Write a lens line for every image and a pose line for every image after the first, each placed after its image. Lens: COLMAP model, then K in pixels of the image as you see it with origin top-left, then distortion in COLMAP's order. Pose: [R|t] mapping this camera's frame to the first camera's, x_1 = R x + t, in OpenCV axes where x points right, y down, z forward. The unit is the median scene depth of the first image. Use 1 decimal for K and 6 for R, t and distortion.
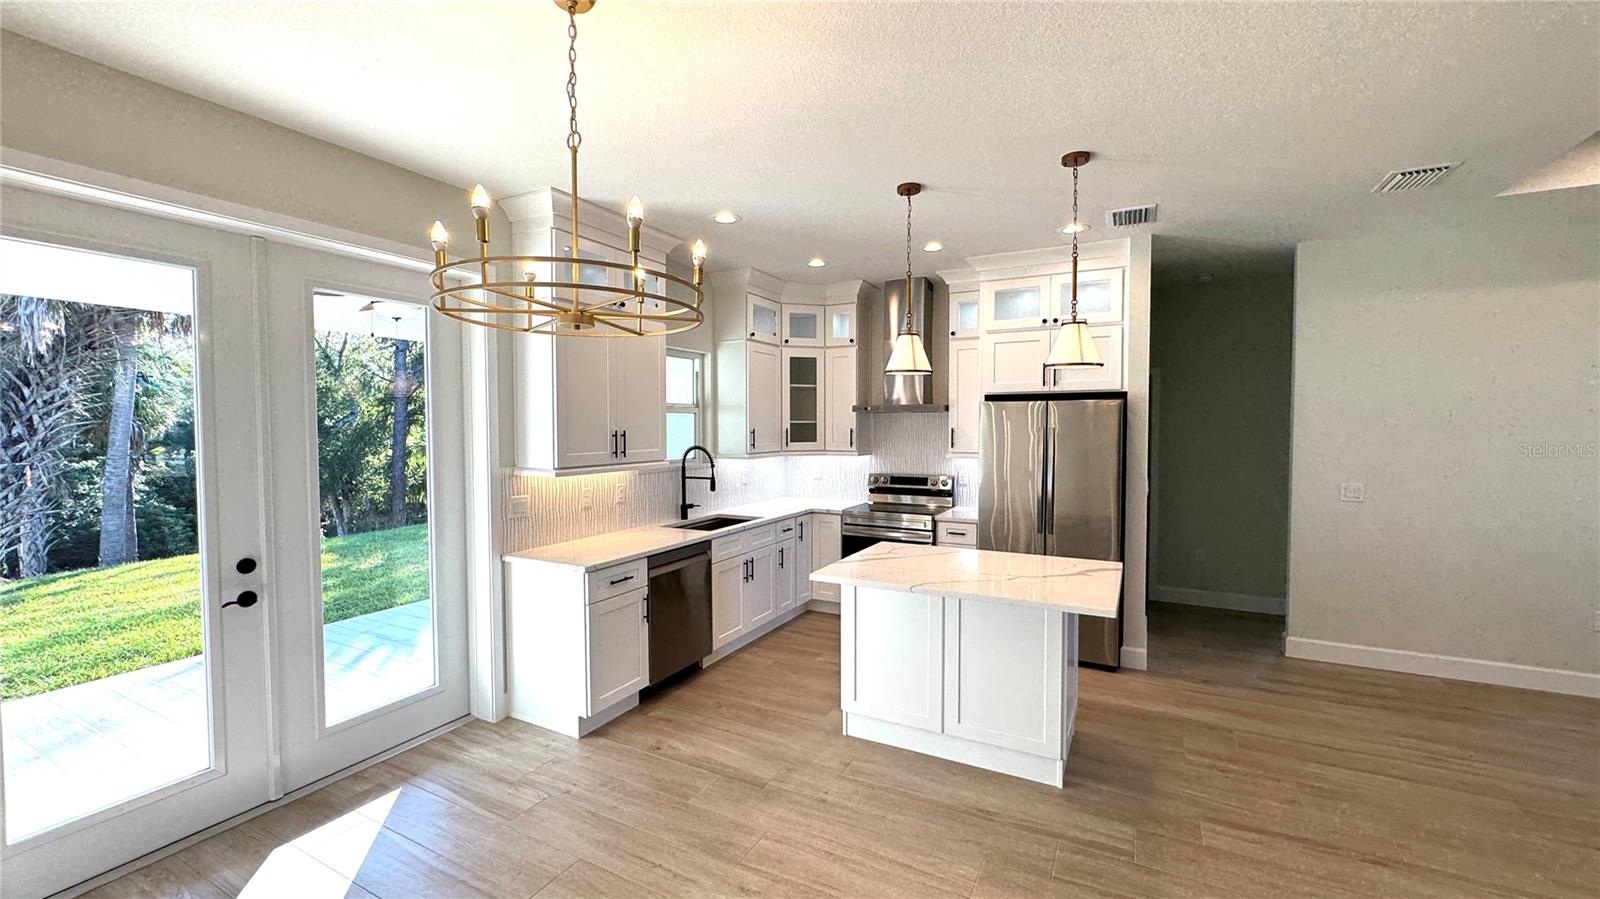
lens RADIAL K [[638.9, 0, 803.4], [0, 638.9, 451.5], [0, 0, 1]] dist [-0.000807, 0.000030]
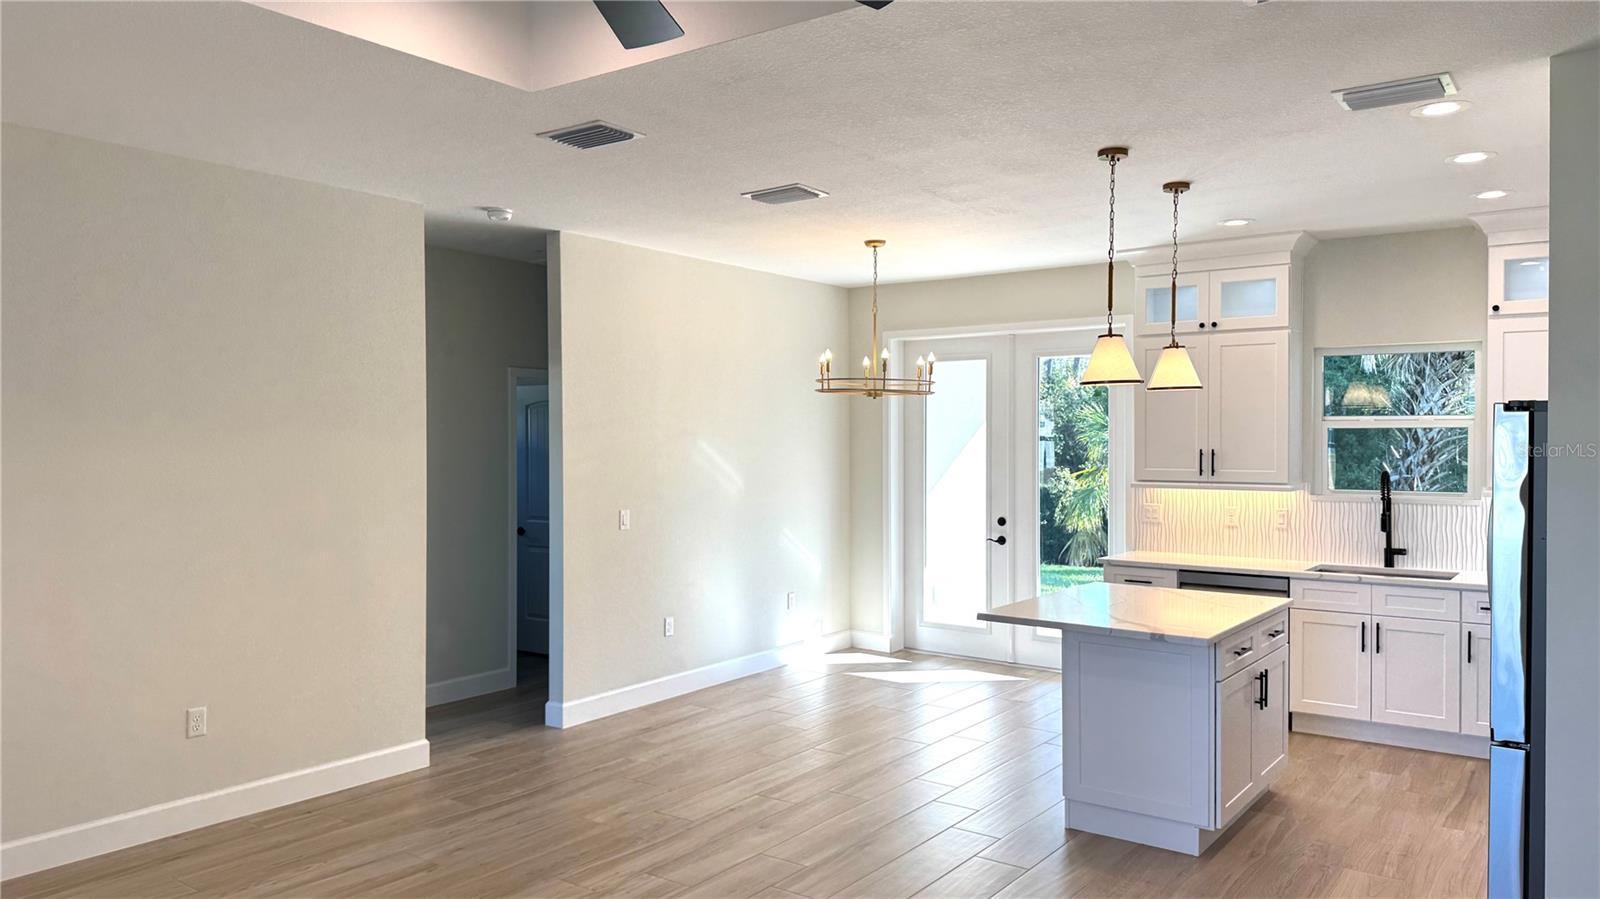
lens RADIAL K [[1124.1, 0, 803.3], [0, 1124.1, 464.9], [0, 0, 1]] dist [0.061474, -0.055149]
pose [[-0.143158, 0.028192, -0.989298, 1.347630], [-0.042450, 0.998499, 0.034597, -0.036544], [0.988789, 0.046948, -0.141747, 0.525486]]
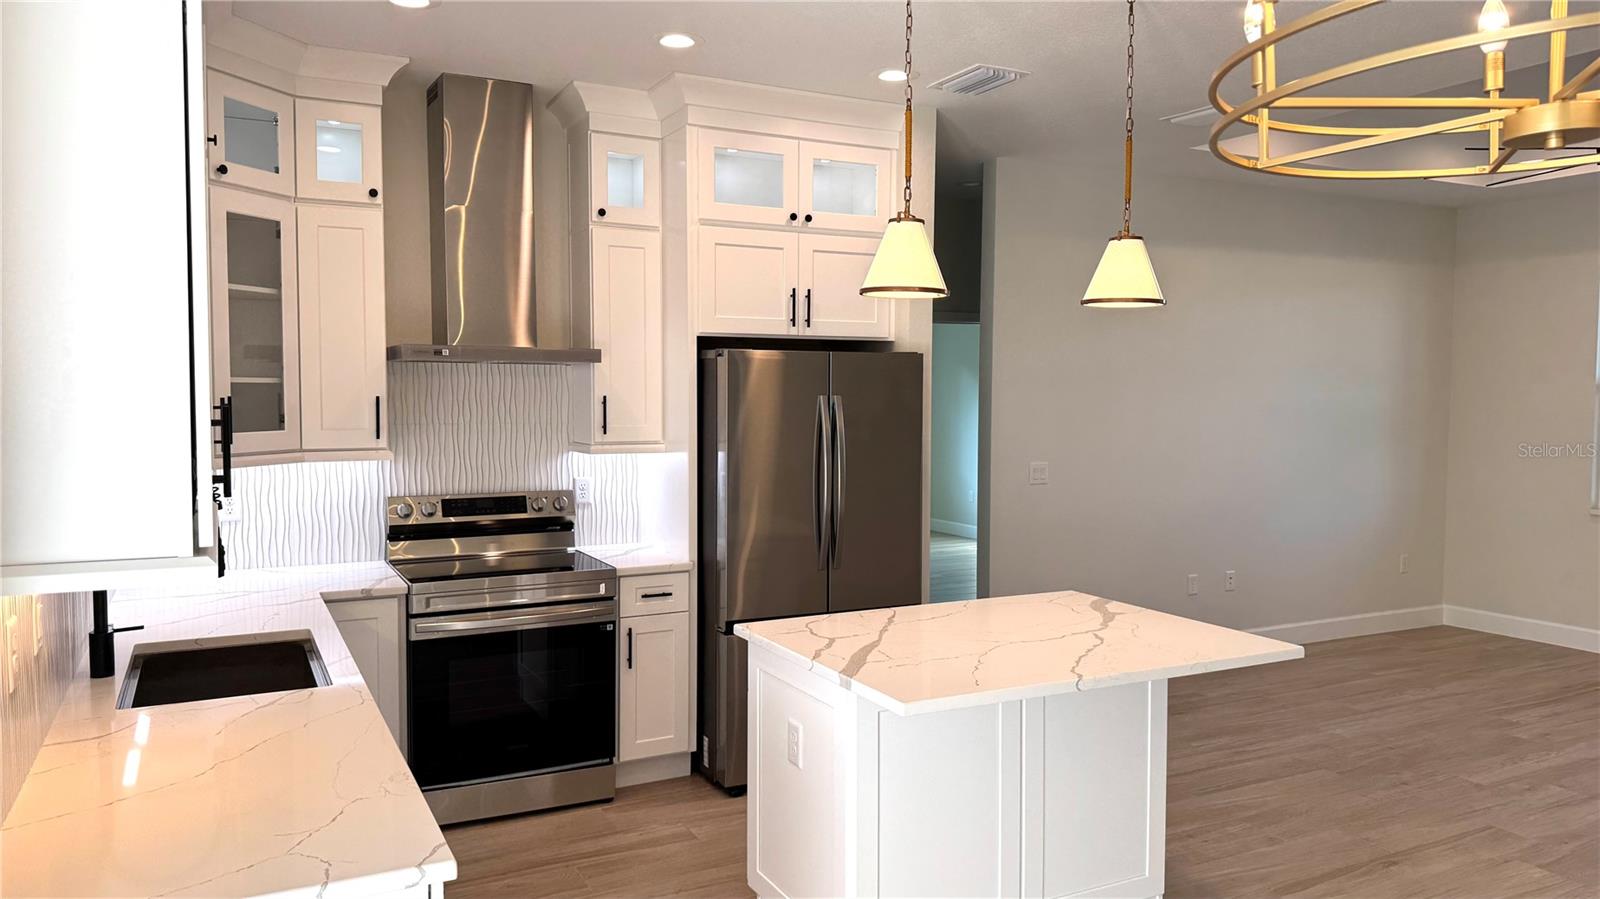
lens RADIAL K [[1124.1, 0, 803.9], [0, 1124.1, 459.0], [0, 0, 1]] dist [0.061474, -0.055149]
pose [[0.567581, -0.044950, 0.822090, -0.488321], [0.029729, 0.998976, 0.034097, -0.014151], [-0.822781, 0.005087, 0.568336, 0.397633]]
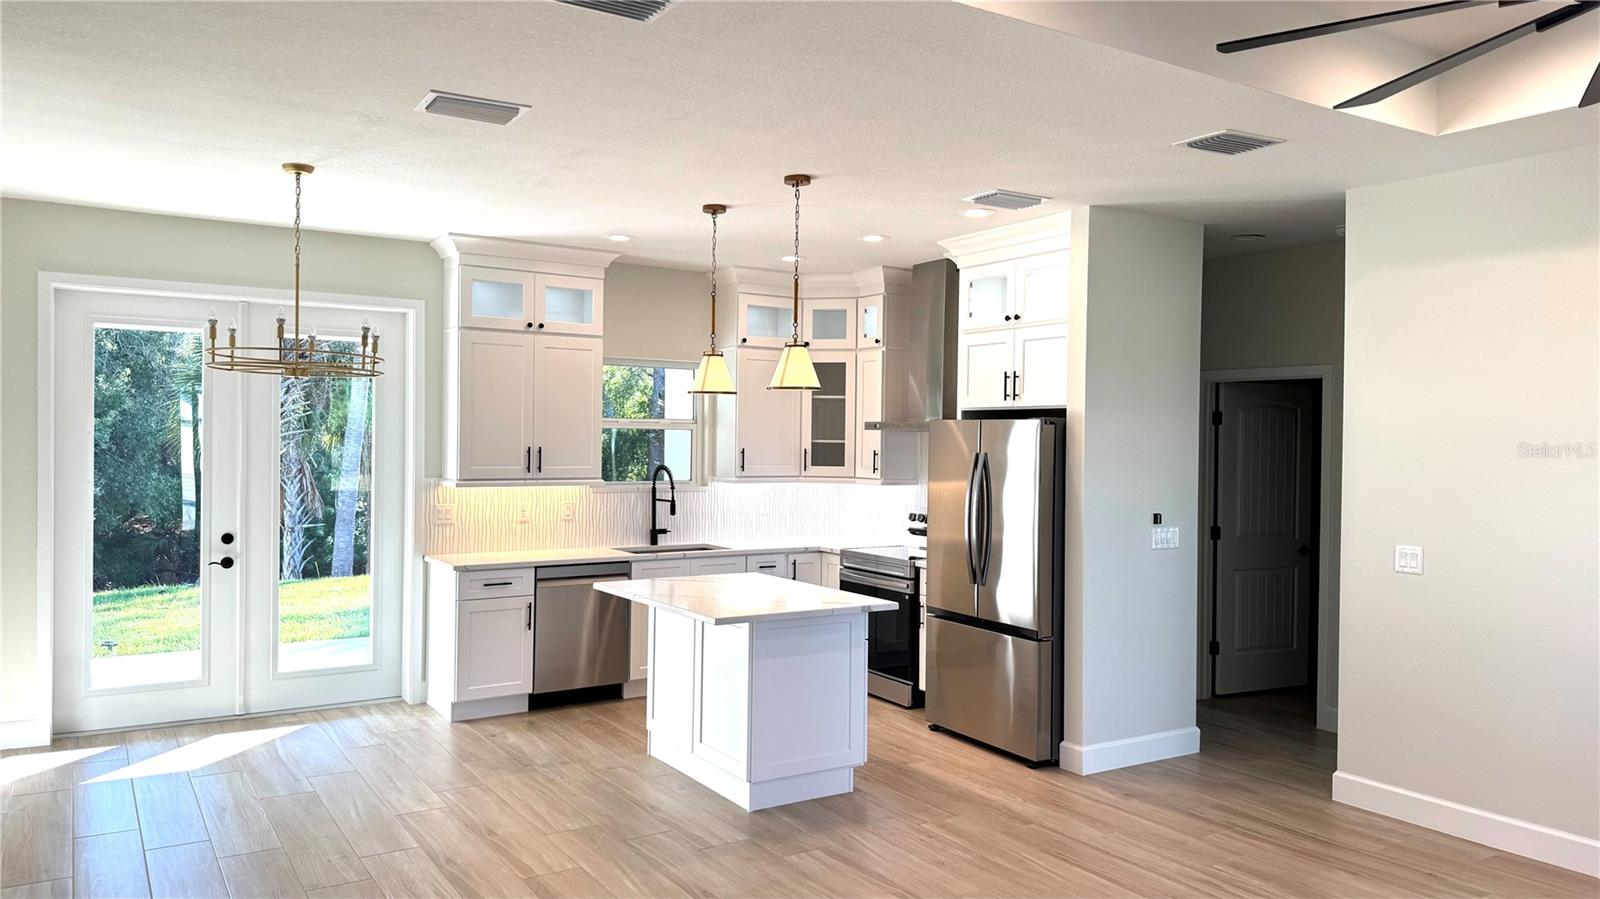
lens RADIAL K [[1124.1, 0, 811.1], [0, 1124.1, 446.4], [0, 0, 1]] dist [0.061474, -0.055149]
pose [[0.874230, 0.017023, -0.485214, 0.845666], [-0.035567, 0.998945, -0.029036, 0.003142], [0.484208, 0.042642, 0.873913, -0.328462]]
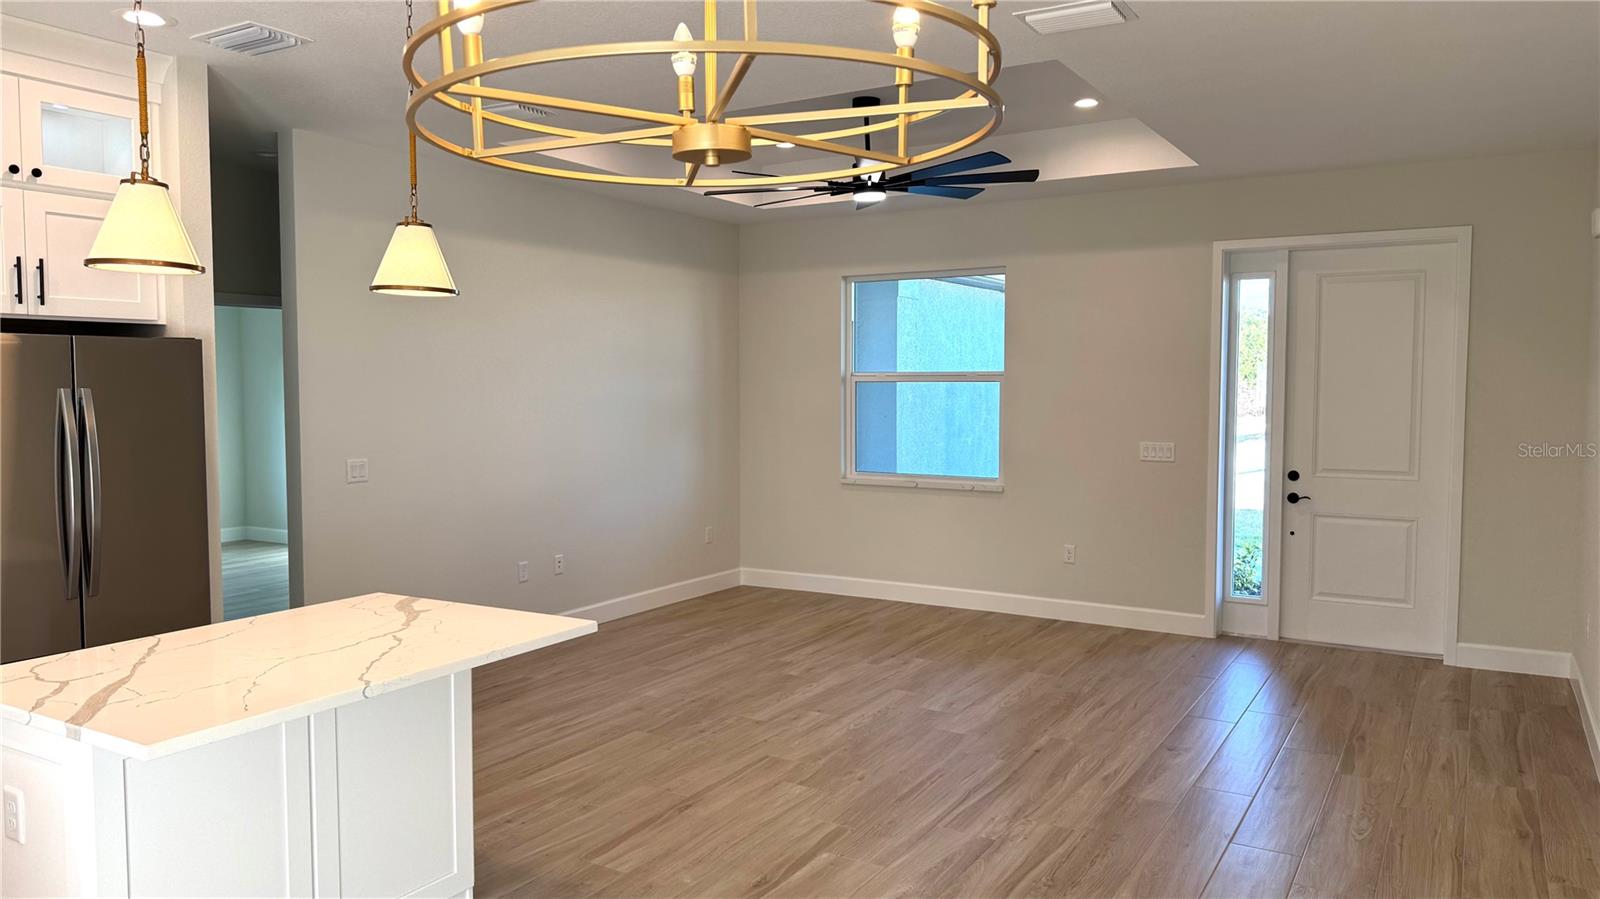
lens RADIAL K [[1124.1, 0, 788.8], [0, 1124.1, 445.5], [0, 0, 1]] dist [0.061474, -0.055149]
pose [[0.055753, -0.052026, 0.997088, -0.466645], [0.042947, 0.997842, 0.049664, -0.012261], [-0.997521, 0.040053, 0.057867, 0.370806]]
